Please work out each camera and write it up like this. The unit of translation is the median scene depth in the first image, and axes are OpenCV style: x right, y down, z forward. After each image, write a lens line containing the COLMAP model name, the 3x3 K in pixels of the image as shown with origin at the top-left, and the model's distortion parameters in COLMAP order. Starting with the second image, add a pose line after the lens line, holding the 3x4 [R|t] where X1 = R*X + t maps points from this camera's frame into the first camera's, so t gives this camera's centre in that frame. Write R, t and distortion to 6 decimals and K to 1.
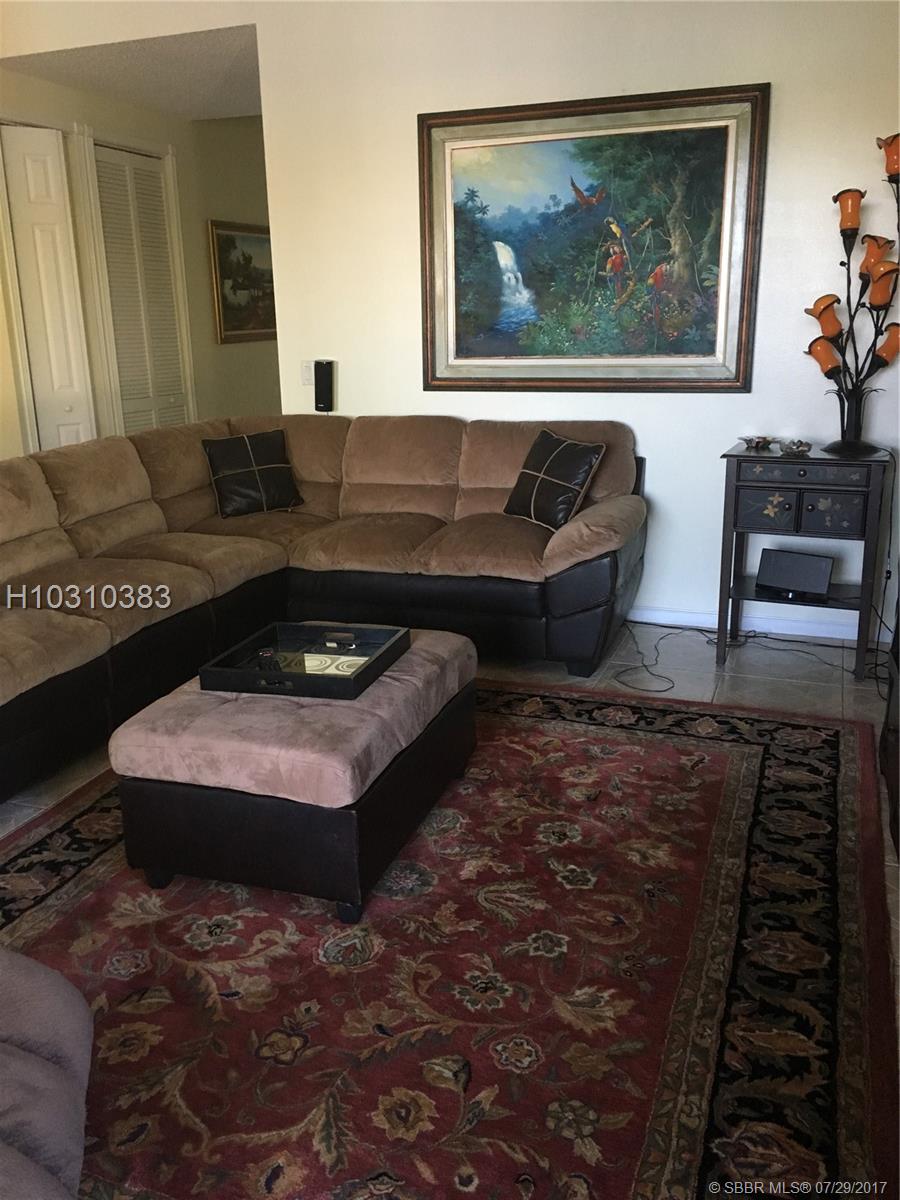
lens RADIAL K [[1024.9, 0, 448.6], [0, 1024.9, 599.1], [0, 0, 1]] dist [0.080367, -0.103585]
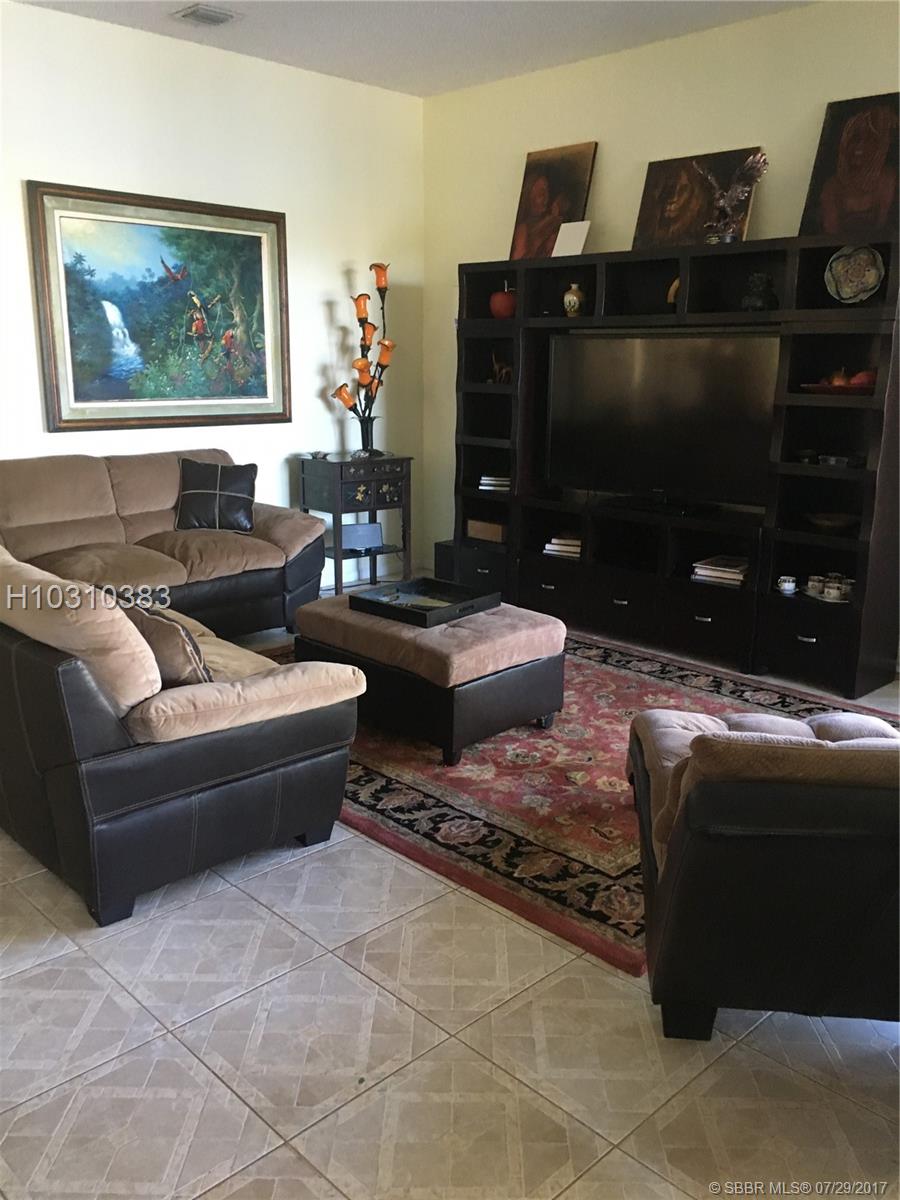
lens RADIAL K [[1024.9, 0, 450.6], [0, 1024.9, 601.0], [0, 0, 1]] dist [0.080367, -0.103585]
pose [[0.420472, -0.187964, 0.887622, -0.905948], [0.231900, 0.968075, 0.095149, -0.044372], [-0.877169, 0.165832, 0.450637, 0.202308]]
